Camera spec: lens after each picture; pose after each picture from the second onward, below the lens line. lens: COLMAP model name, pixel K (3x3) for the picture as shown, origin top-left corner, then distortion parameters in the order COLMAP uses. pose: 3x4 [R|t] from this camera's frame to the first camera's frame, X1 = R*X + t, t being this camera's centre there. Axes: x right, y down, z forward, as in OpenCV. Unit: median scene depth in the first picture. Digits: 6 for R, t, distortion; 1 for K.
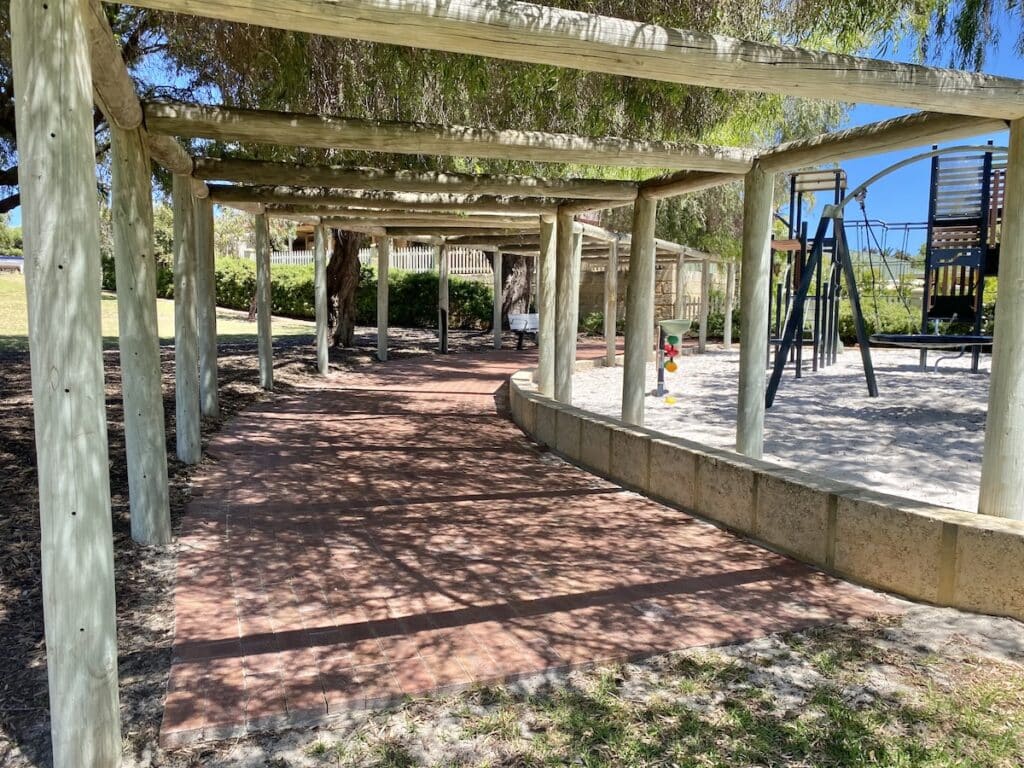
lens RADIAL K [[769.4, 0, 512.0], [0, 769.4, 384.0], [0, 0, 1]] dist [0.052468, -0.104299]
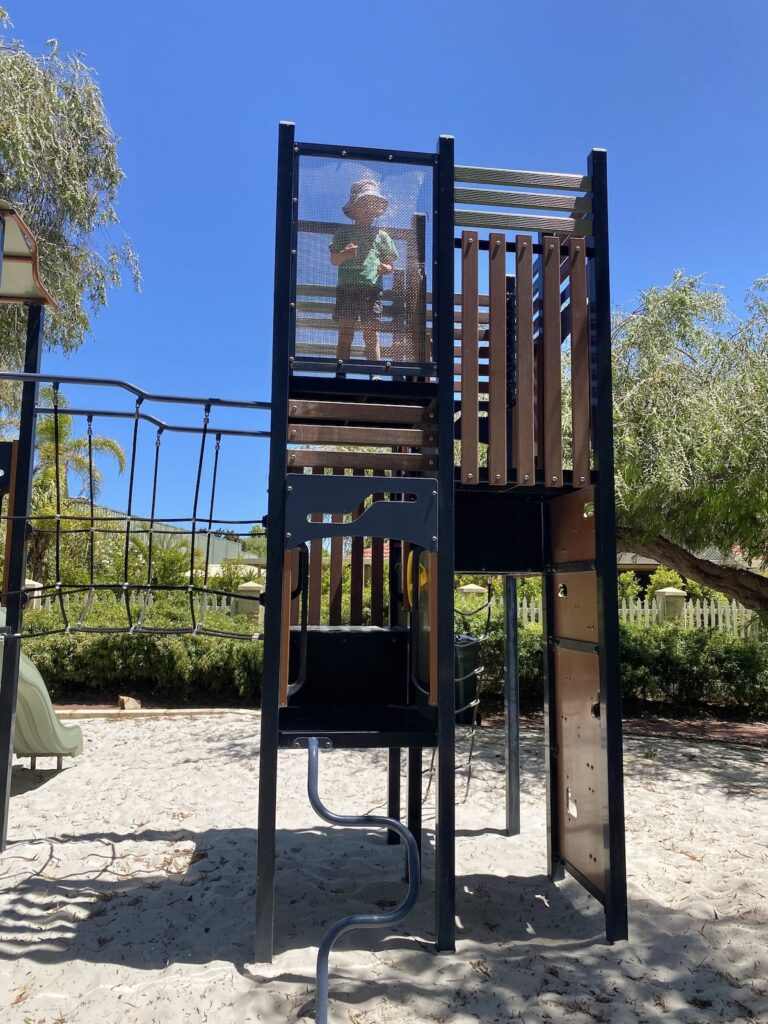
lens RADIAL K [[769.4, 0, 384.0], [0, 769.4, 512.0], [0, 0, 1]] dist [0.052468, -0.104299]
pose [[0.801052, 0.049698, 0.596529, 0.741974], [0.059385, 0.985034, -0.161810, -0.209722], [-0.595642, 0.165043, 0.786111, 1.394451]]
